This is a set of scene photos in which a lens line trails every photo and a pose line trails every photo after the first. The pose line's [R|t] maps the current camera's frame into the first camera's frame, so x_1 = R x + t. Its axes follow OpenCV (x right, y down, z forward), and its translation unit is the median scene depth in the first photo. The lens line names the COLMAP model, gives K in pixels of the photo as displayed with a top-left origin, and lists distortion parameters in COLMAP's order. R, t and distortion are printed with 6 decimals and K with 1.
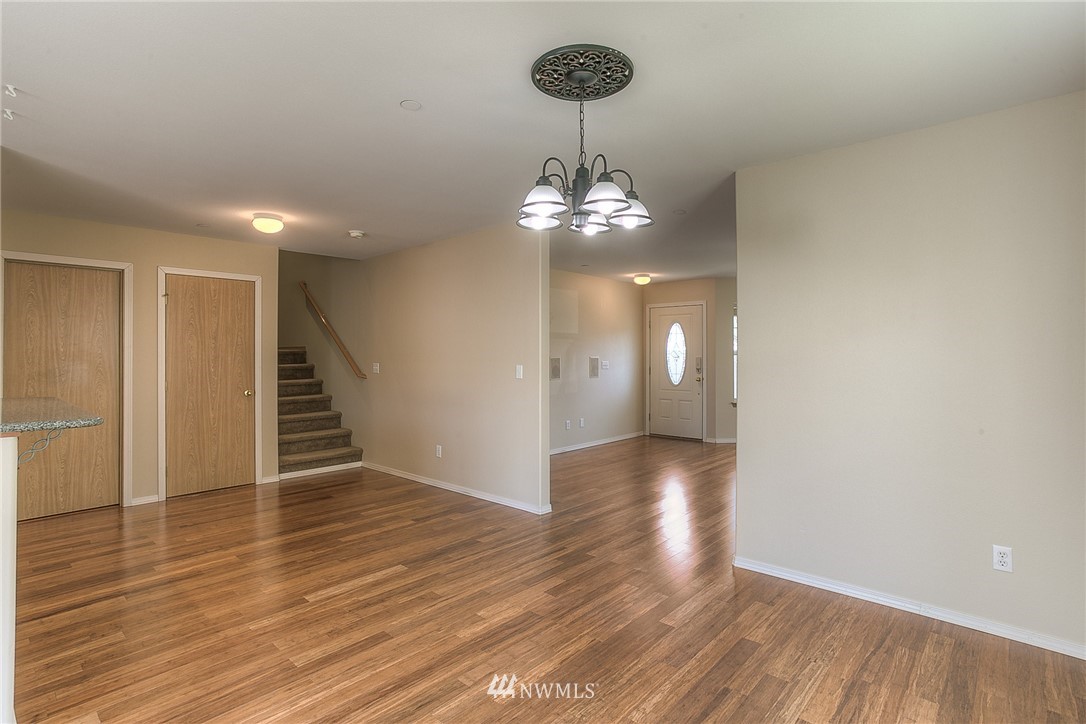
lens RADIAL K [[544.5, 0, 543.0], [0, 544.5, 362.0], [0, 0, 1]] dist [0.000135, 0.002011]
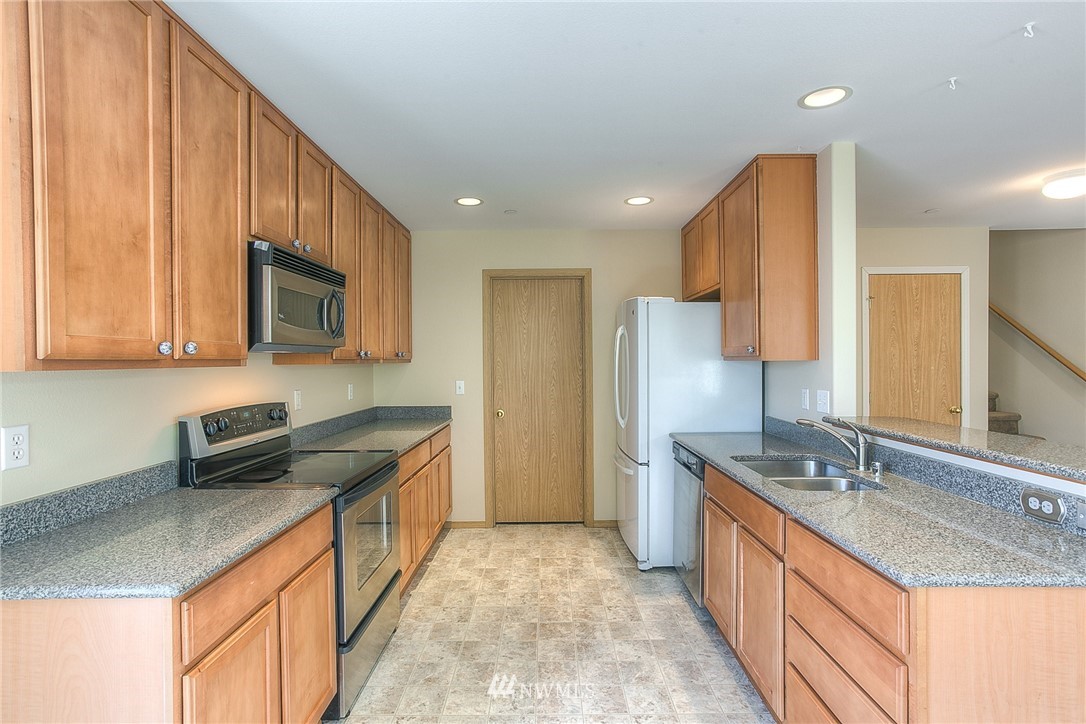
lens RADIAL K [[530.3, 0, 543.0], [0, 530.3, 362.0], [0, 0, 1]] dist [0.001210, 0.000676]
pose [[0.670940, -0.005530, -0.741491, -0.493165], [0.003066, 0.999984, -0.004683, -0.018025], [0.741505, 0.000868, 0.670947, -0.001739]]
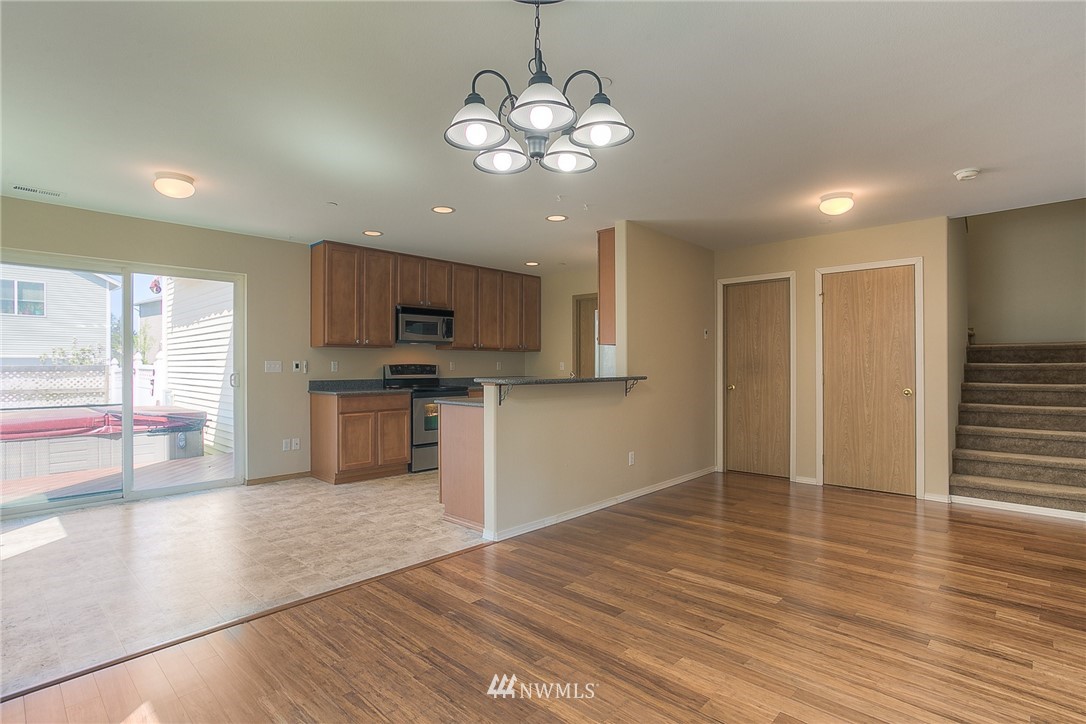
lens RADIAL K [[544.5, 0, 543.0], [0, 544.5, 362.0], [0, 0, 1]] dist [0.000135, 0.002011]
pose [[-0.018634, -0.007336, -0.999799, 0.484326], [-0.010164, 0.999923, -0.007147, 0.028573], [0.999775, 0.010028, -0.018707, 0.577693]]
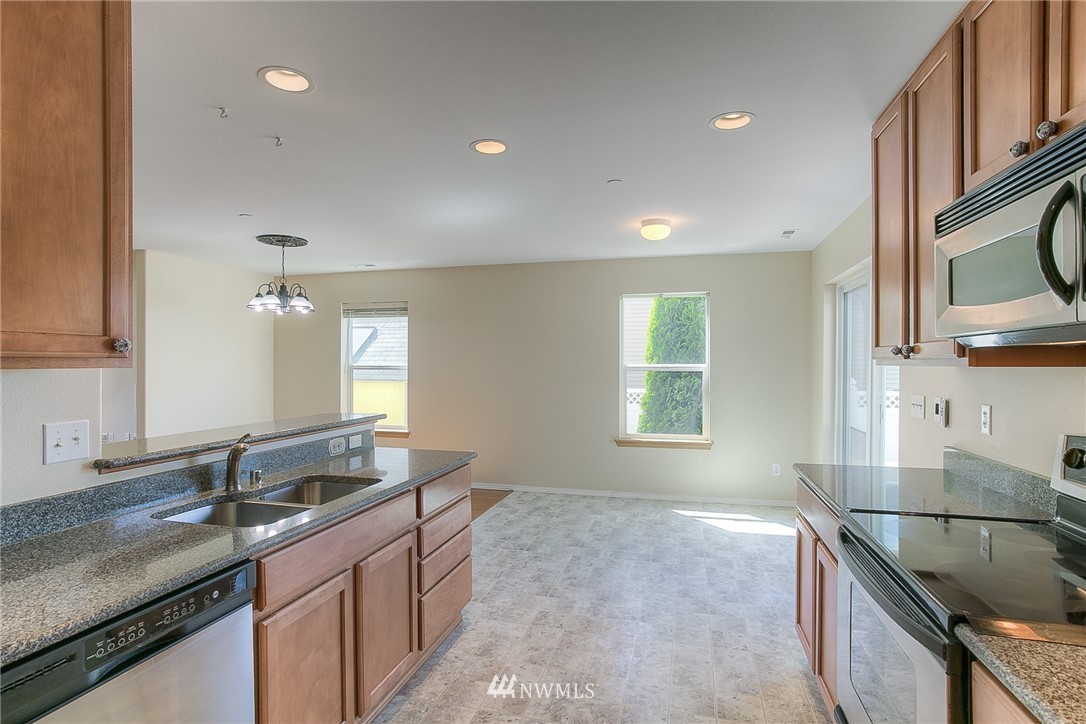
lens RADIAL K [[544.5, 0, 543.0], [0, 544.5, 362.0], [0, 0, 1]] dist [0.000135, 0.002011]
pose [[-0.460566, 0.003301, 0.887619, -1.424942], [0.005024, 0.999987, -0.001112, -0.023558], [-0.887611, 0.003947, -0.460576, 0.608576]]
